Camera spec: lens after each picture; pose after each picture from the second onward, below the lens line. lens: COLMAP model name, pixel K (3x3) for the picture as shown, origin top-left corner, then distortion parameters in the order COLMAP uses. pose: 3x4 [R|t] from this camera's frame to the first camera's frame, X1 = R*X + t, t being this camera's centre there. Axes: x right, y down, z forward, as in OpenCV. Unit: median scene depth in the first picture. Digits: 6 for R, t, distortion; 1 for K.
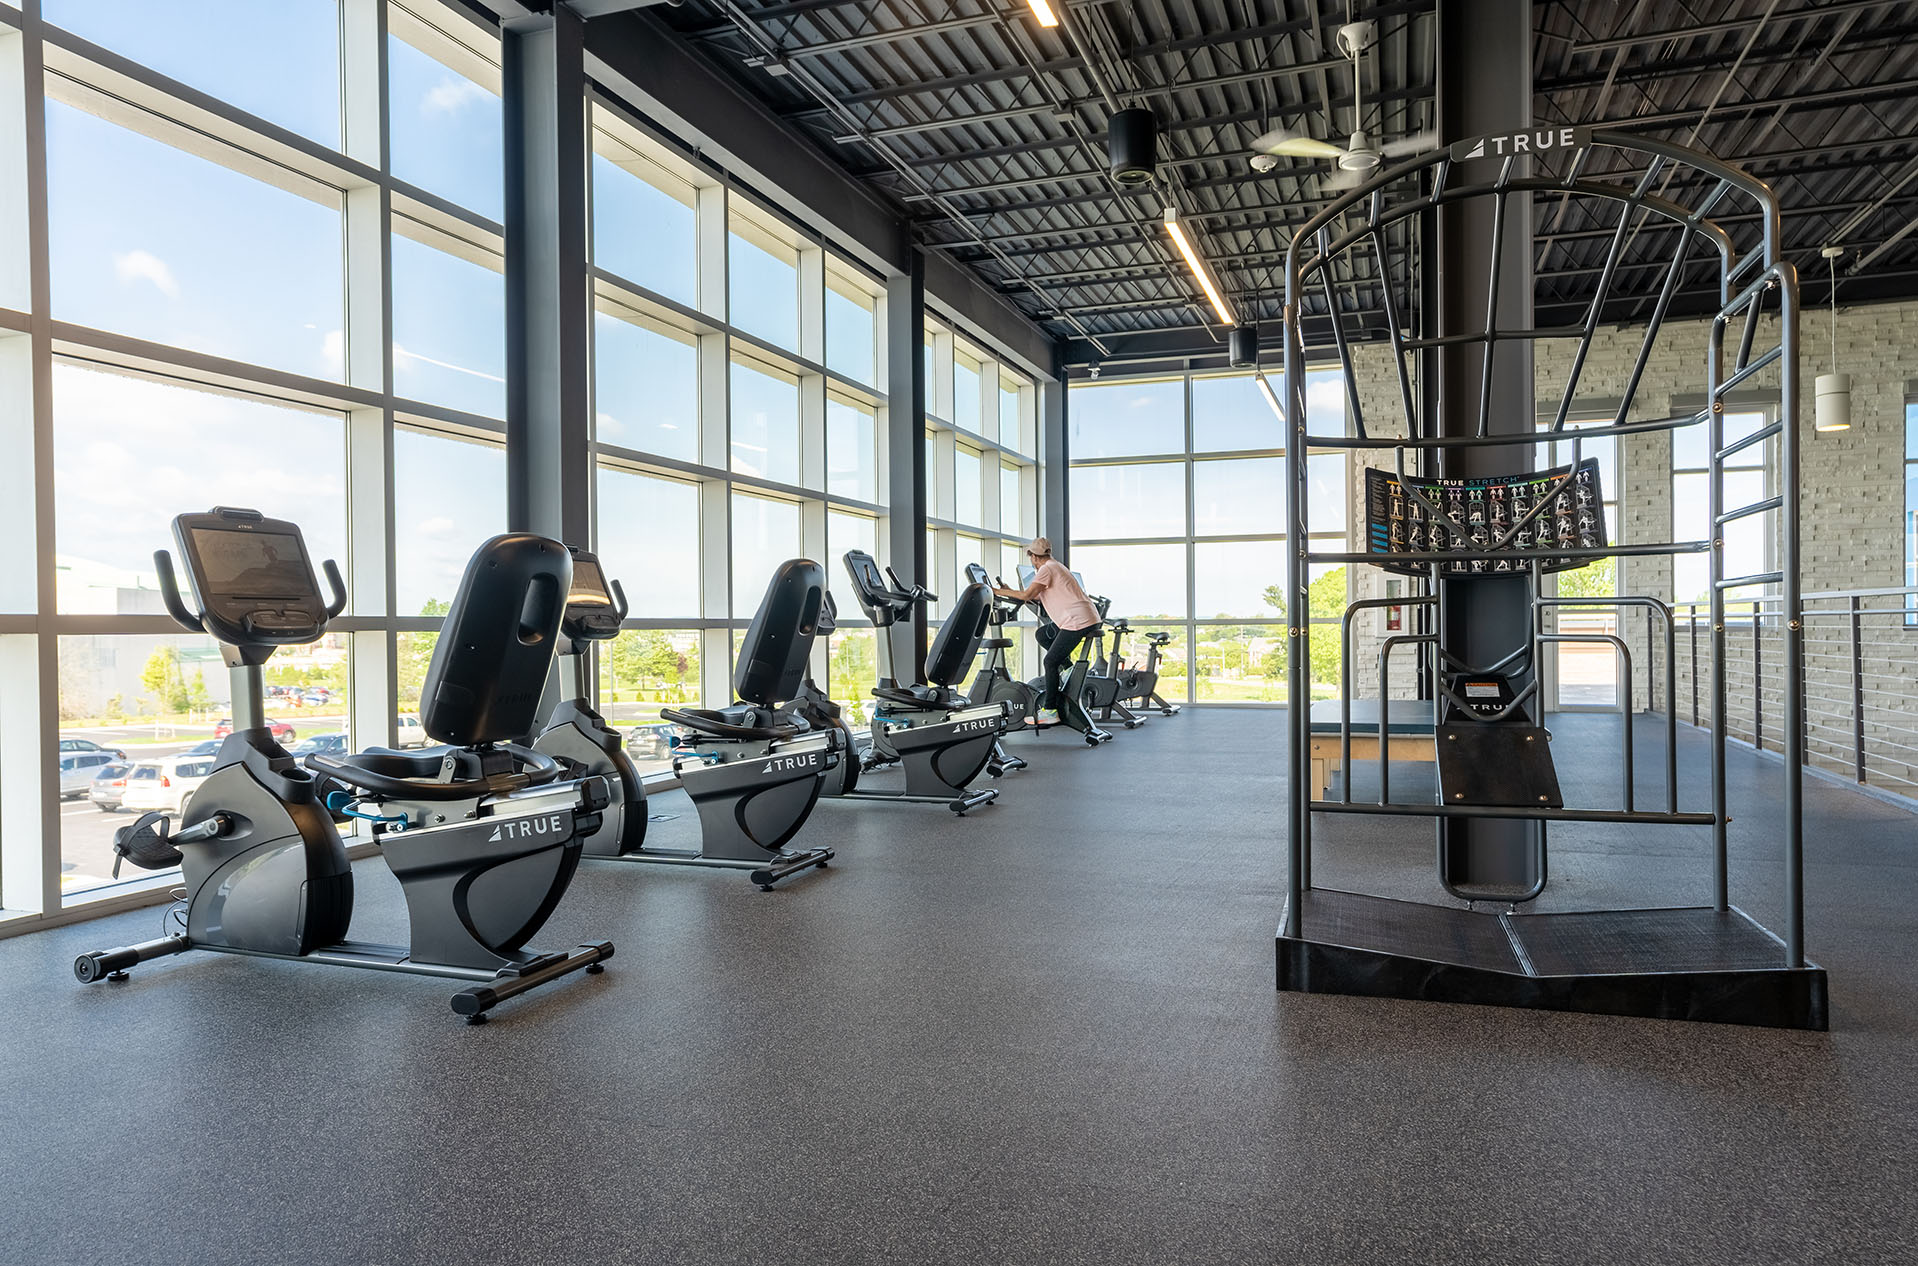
lens RADIAL K [[1275.2, 0, 946.9], [0, 1275.2, 636.4], [0, 0, 1]] dist [-0.010221, 0.025437]
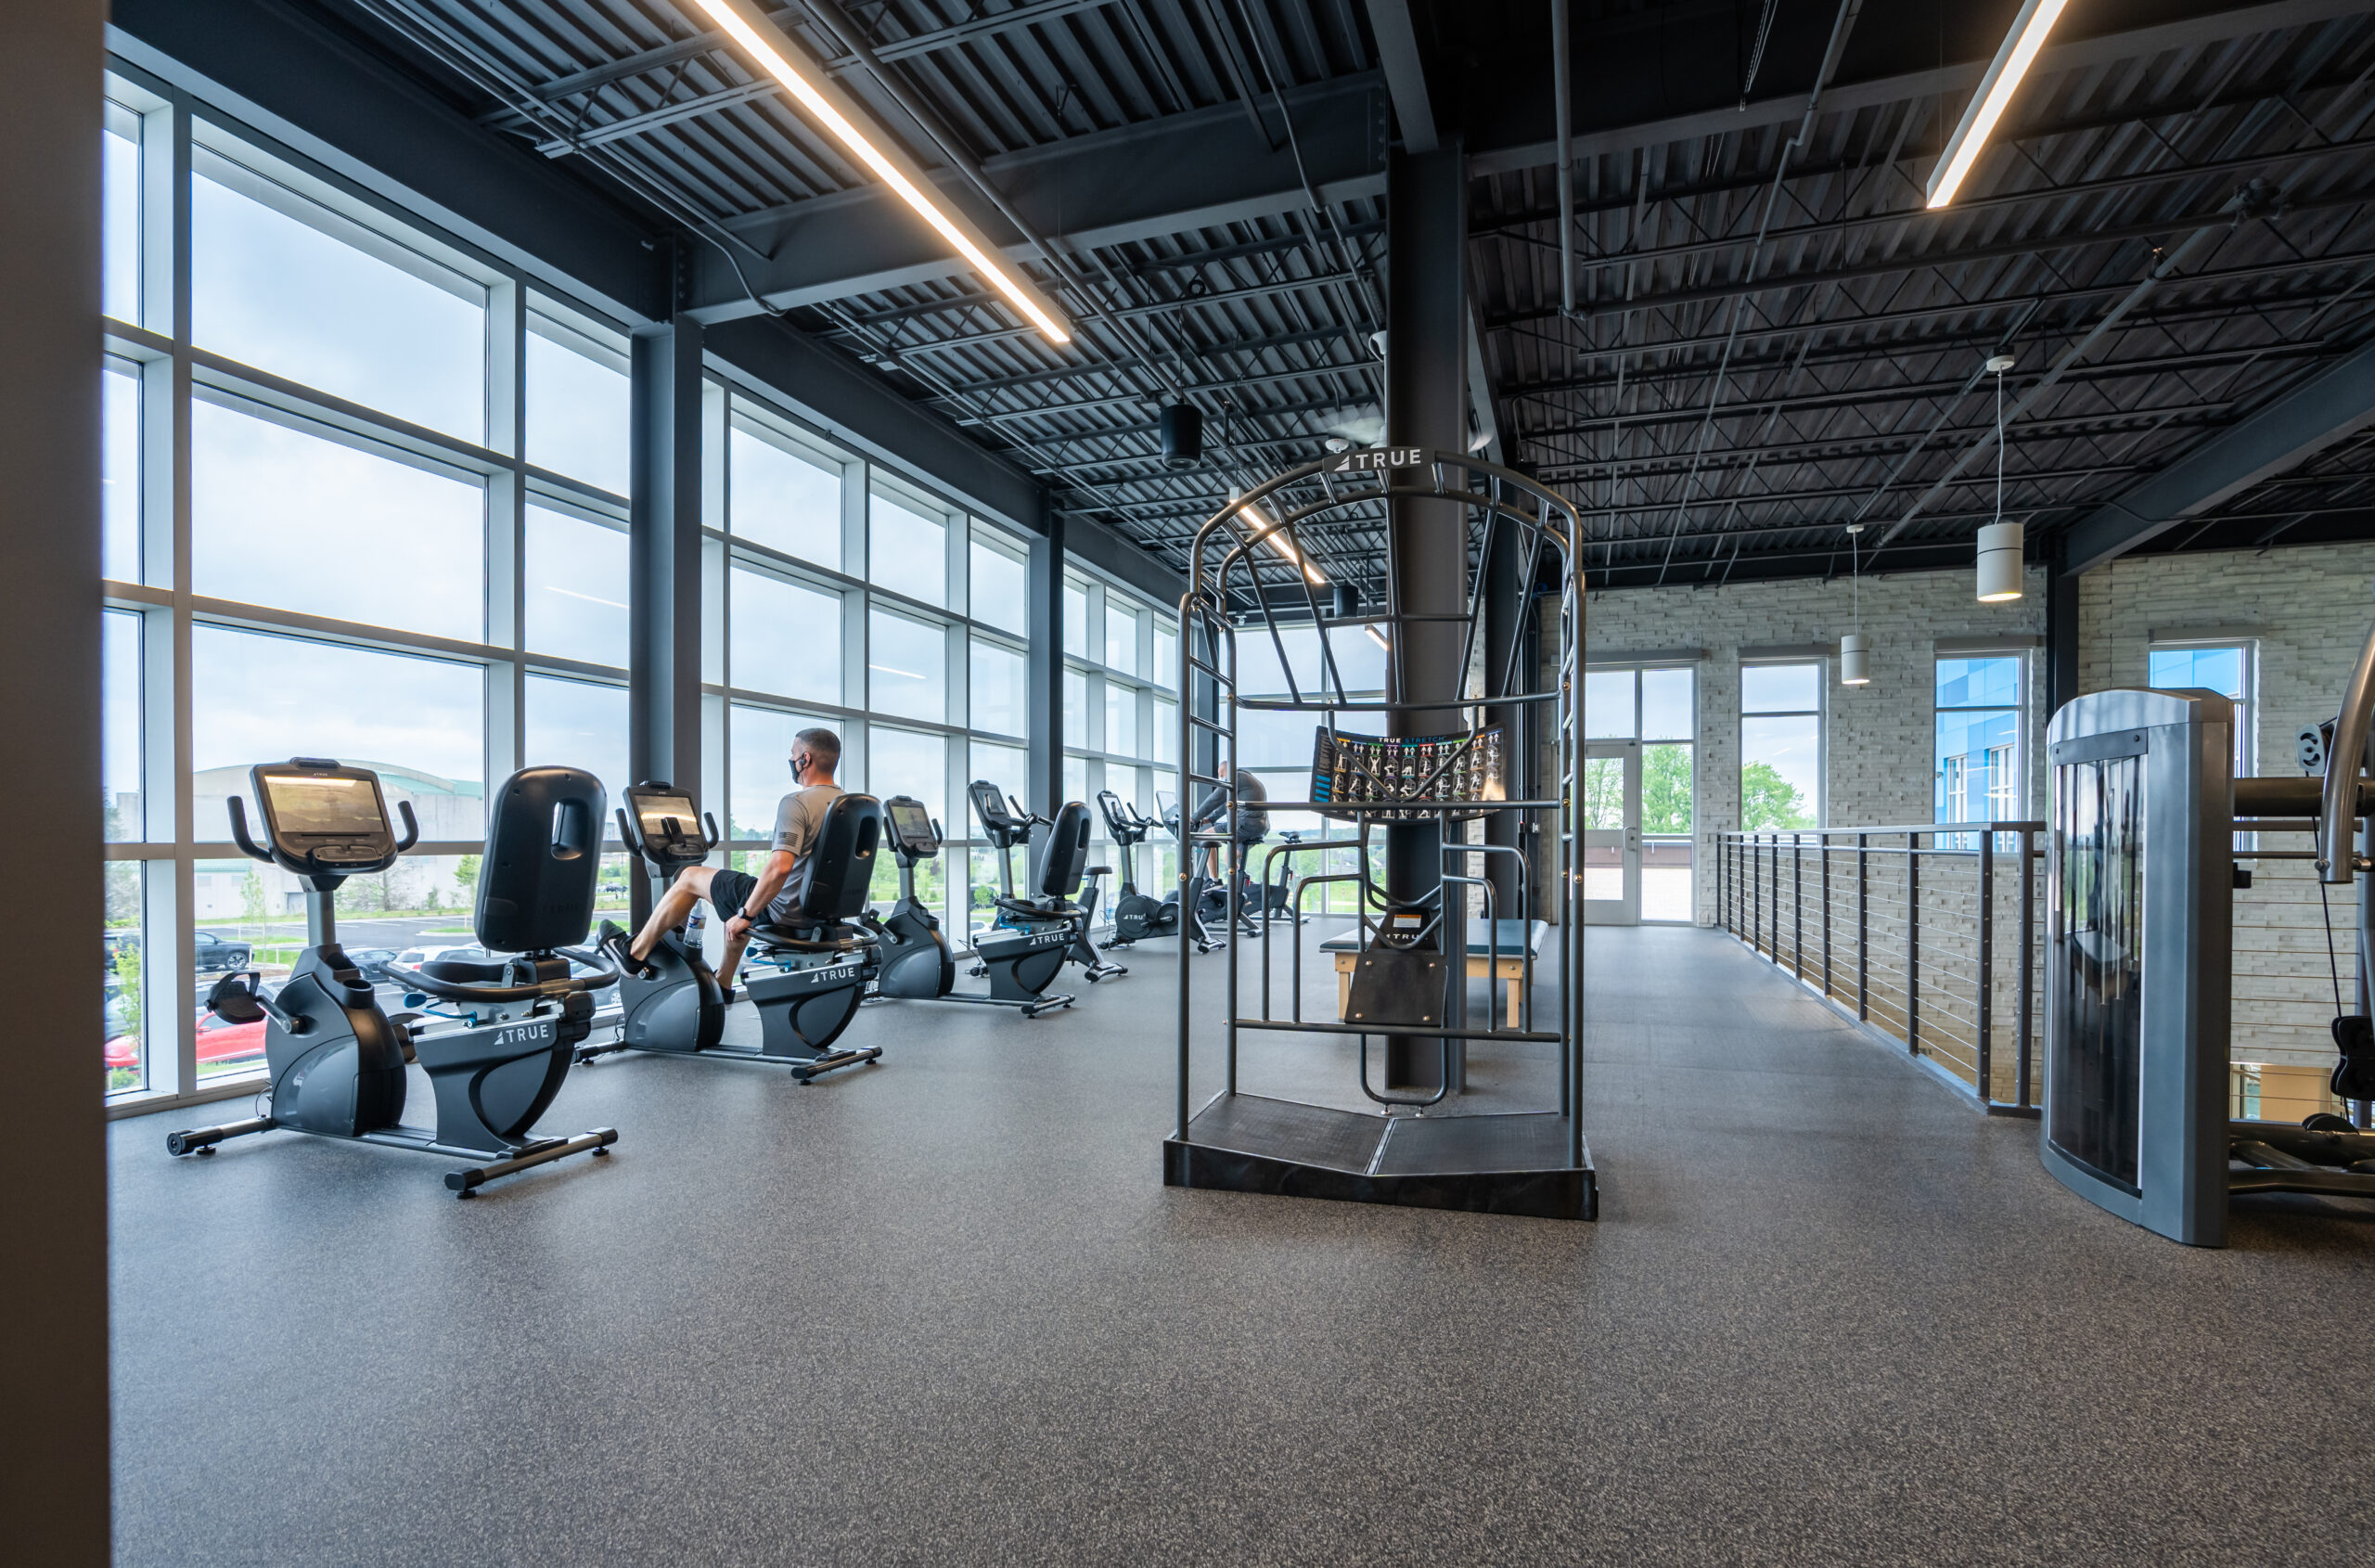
lens RADIAL K [[1143.4, 0, 1160.5], [0, 1143.4, 843.3], [0, 0, 1]] dist [-0.021251, 0.003586]
pose [[0.999903, 0.011956, -0.007119, 0.191449], [-0.011969, 0.999927, -0.001766, -0.022877], [0.007098, 0.001851, 0.999973, -0.038128]]
